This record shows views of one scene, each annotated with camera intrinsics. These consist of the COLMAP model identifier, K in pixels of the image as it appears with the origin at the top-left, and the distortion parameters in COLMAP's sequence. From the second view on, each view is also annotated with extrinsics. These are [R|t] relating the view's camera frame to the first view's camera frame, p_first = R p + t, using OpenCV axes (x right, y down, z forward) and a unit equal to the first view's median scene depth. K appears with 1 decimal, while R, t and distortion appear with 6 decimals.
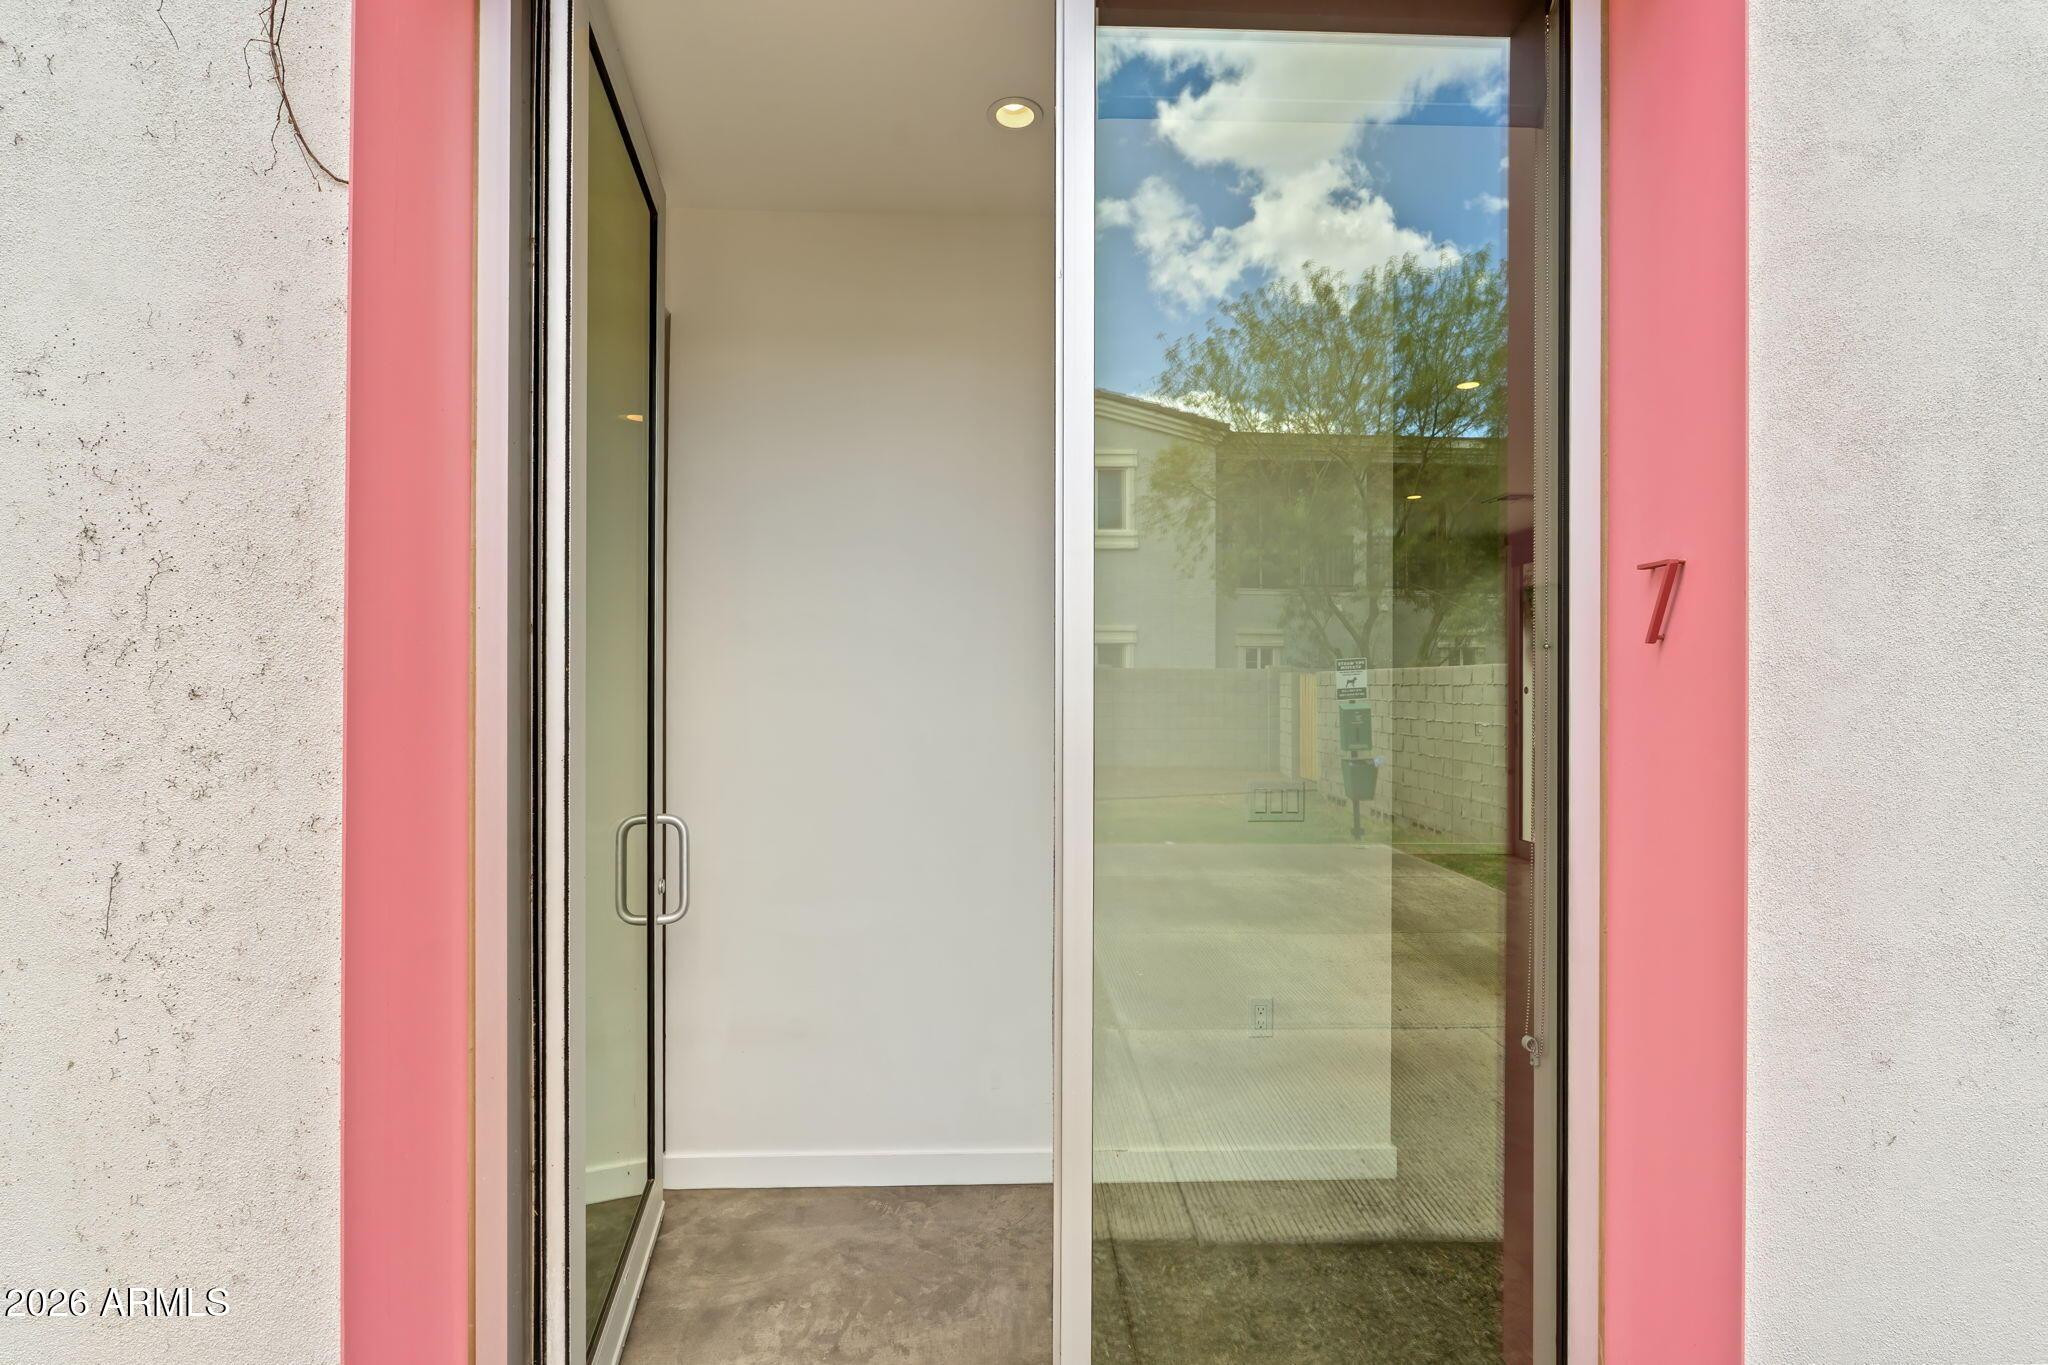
lens RADIAL K [[909.4, 0, 1024.0], [0, 909.4, 682.5], [0, 0, 1]] dist [-0.004254, 0.000231]
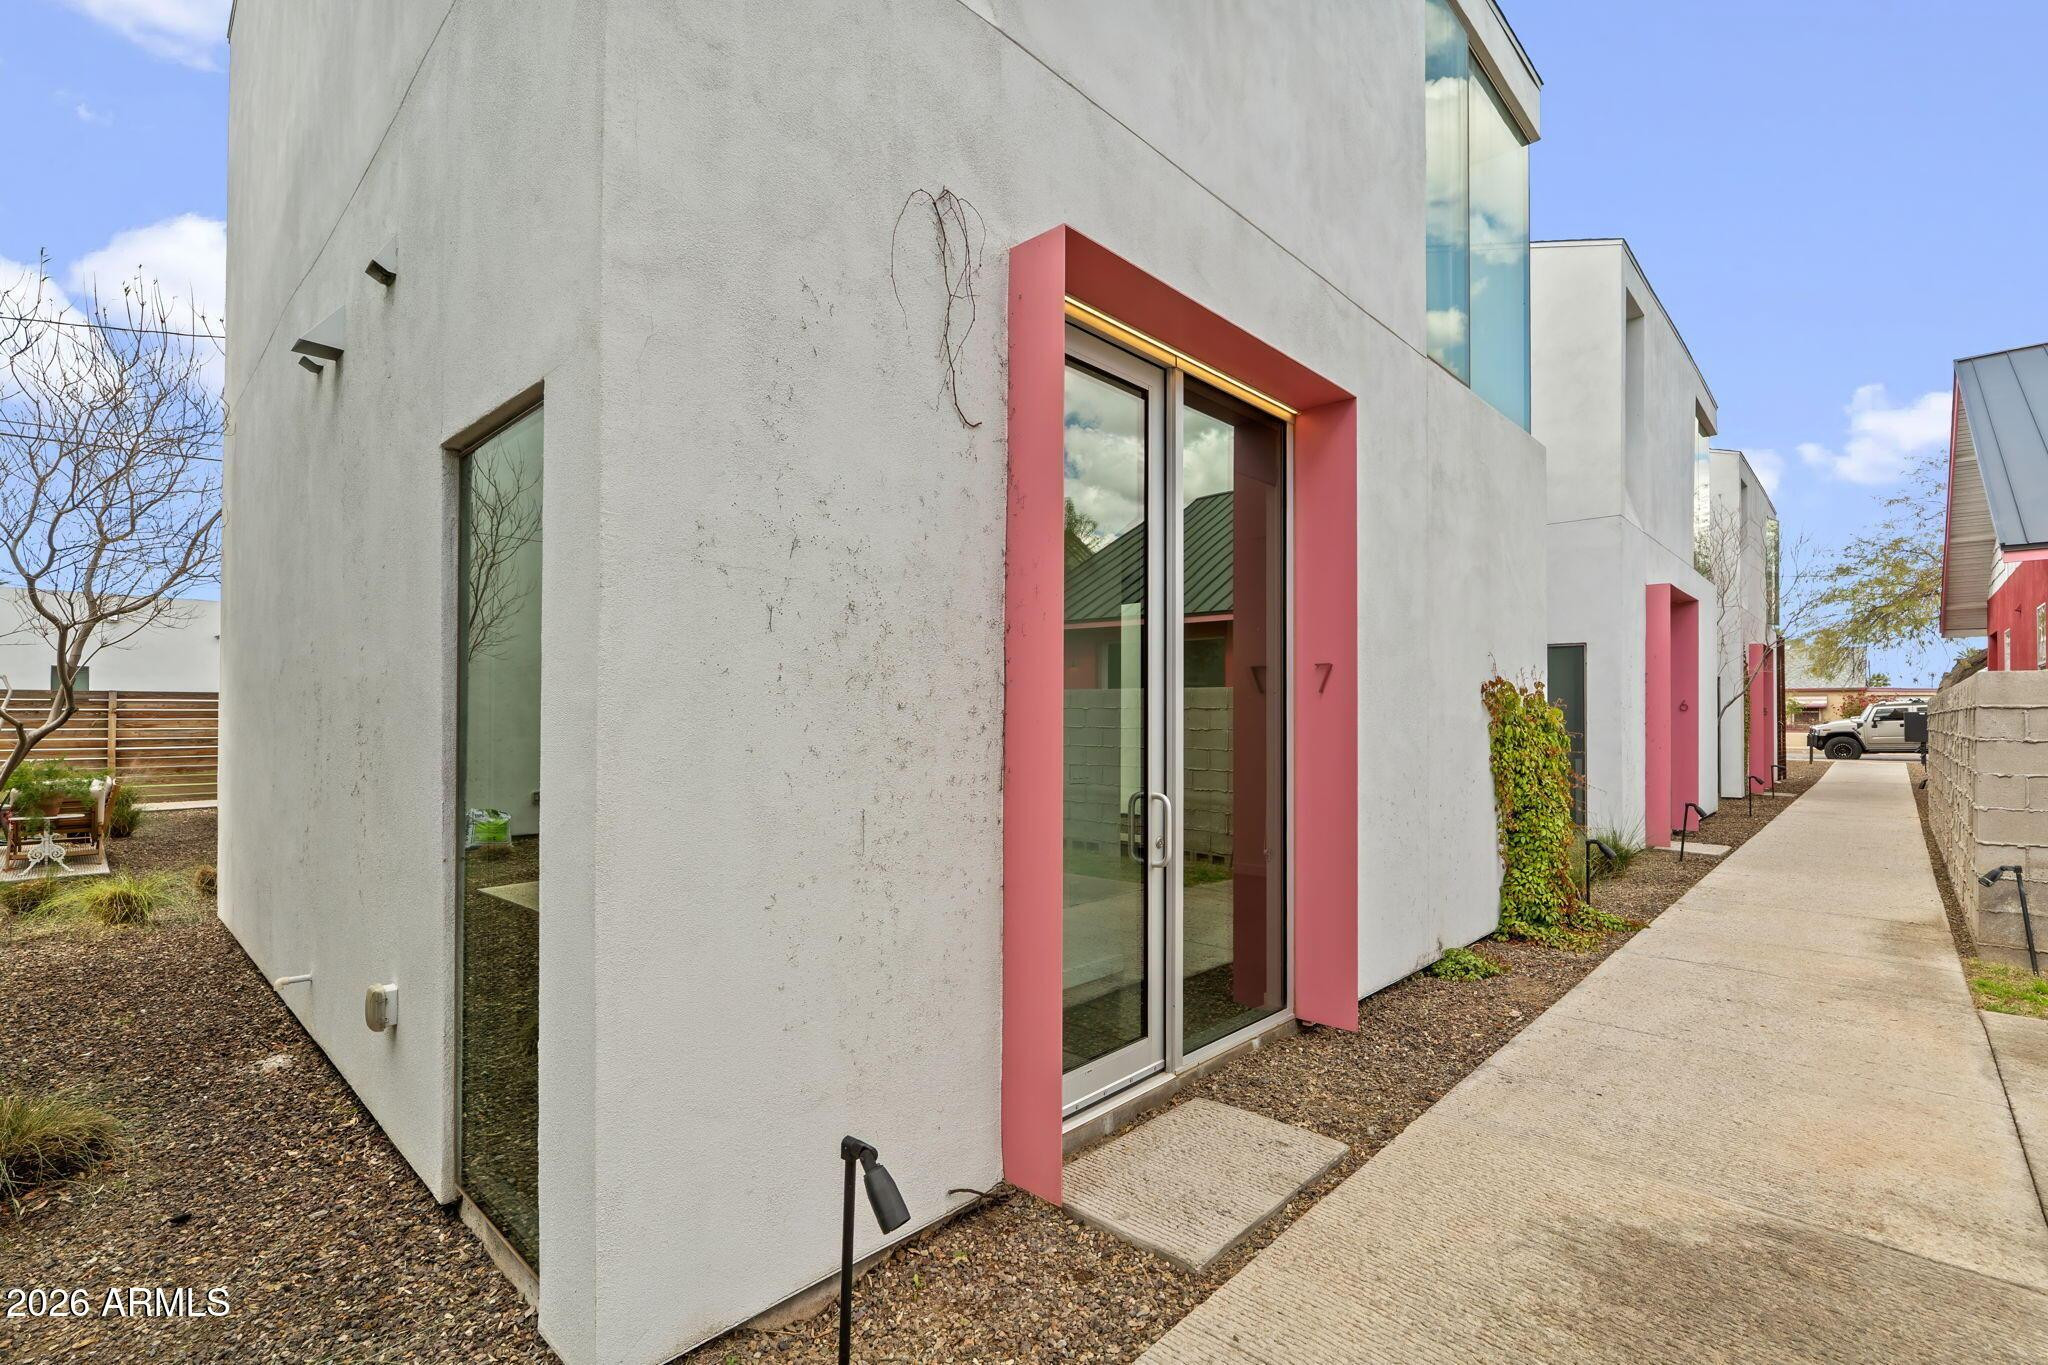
lens RADIAL K [[909.4, 0, 1024.0], [0, 909.4, 682.5], [0, 0, 1]] dist [-0.004254, 0.000231]
pose [[0.718140, 0.028038, 0.695334, -1.935541], [-0.013530, 0.999562, -0.026332, 0.008898], [-0.695767, 0.009502, 0.718204, -0.379053]]
